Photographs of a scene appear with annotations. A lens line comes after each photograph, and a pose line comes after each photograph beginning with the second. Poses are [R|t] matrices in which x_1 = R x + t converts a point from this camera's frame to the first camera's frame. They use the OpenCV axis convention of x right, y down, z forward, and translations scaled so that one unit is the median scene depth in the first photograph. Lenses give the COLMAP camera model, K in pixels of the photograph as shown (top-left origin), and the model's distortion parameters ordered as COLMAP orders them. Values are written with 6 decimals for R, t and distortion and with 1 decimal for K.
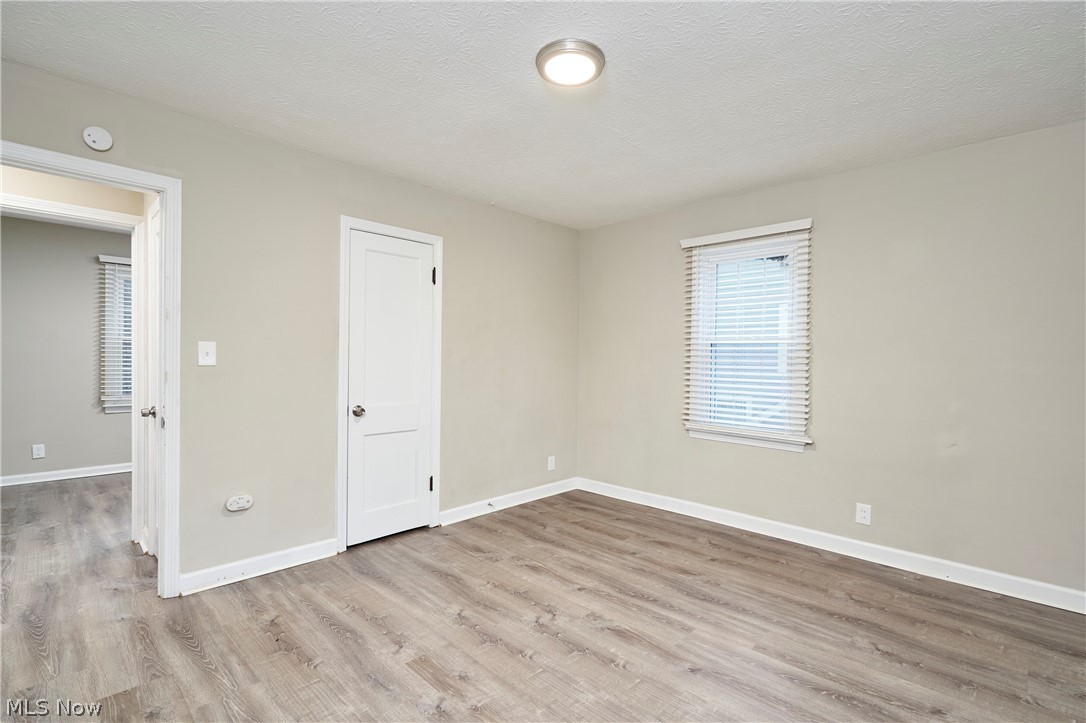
lens RADIAL K [[503.5, 0, 543.5], [0, 503.5, 360.8], [0, 0, 1]] dist [-0.002049, 0.001414]
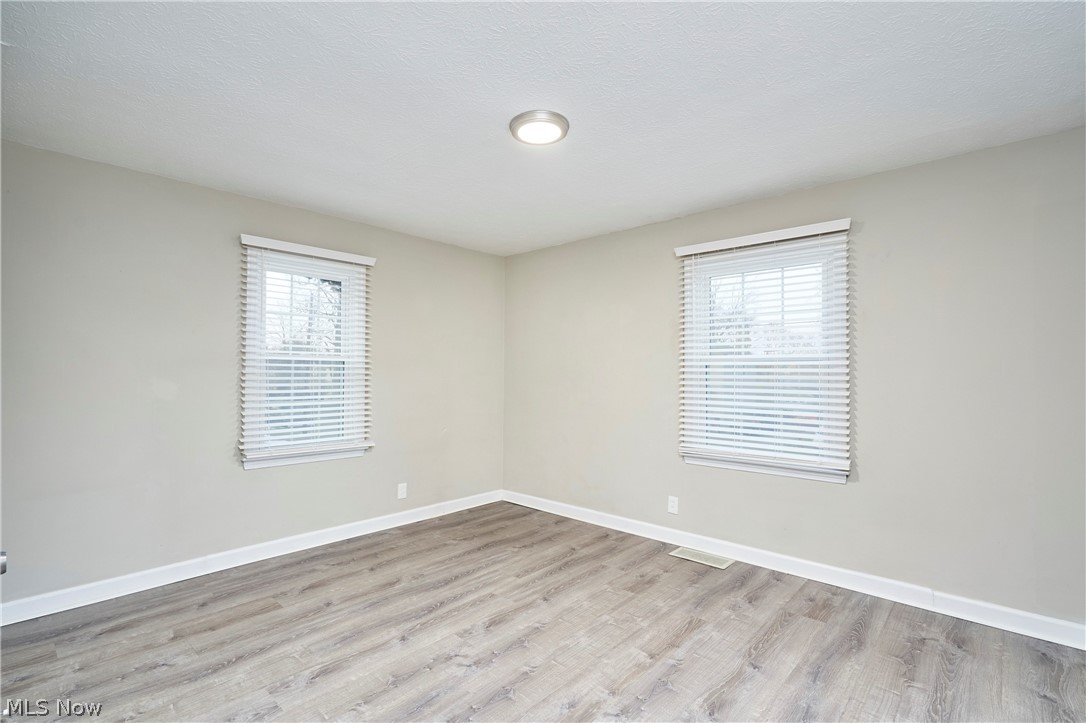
lens RADIAL K [[503.5, 0, 543.8], [0, 503.5, 363.2], [0, 0, 1]] dist [-0.002049, 0.001414]
pose [[-0.030801, 0.004718, 0.999514, -0.766072], [0.000913, 0.999989, -0.004692, -0.030310], [-0.999525, 0.000768, -0.030805, 0.716187]]
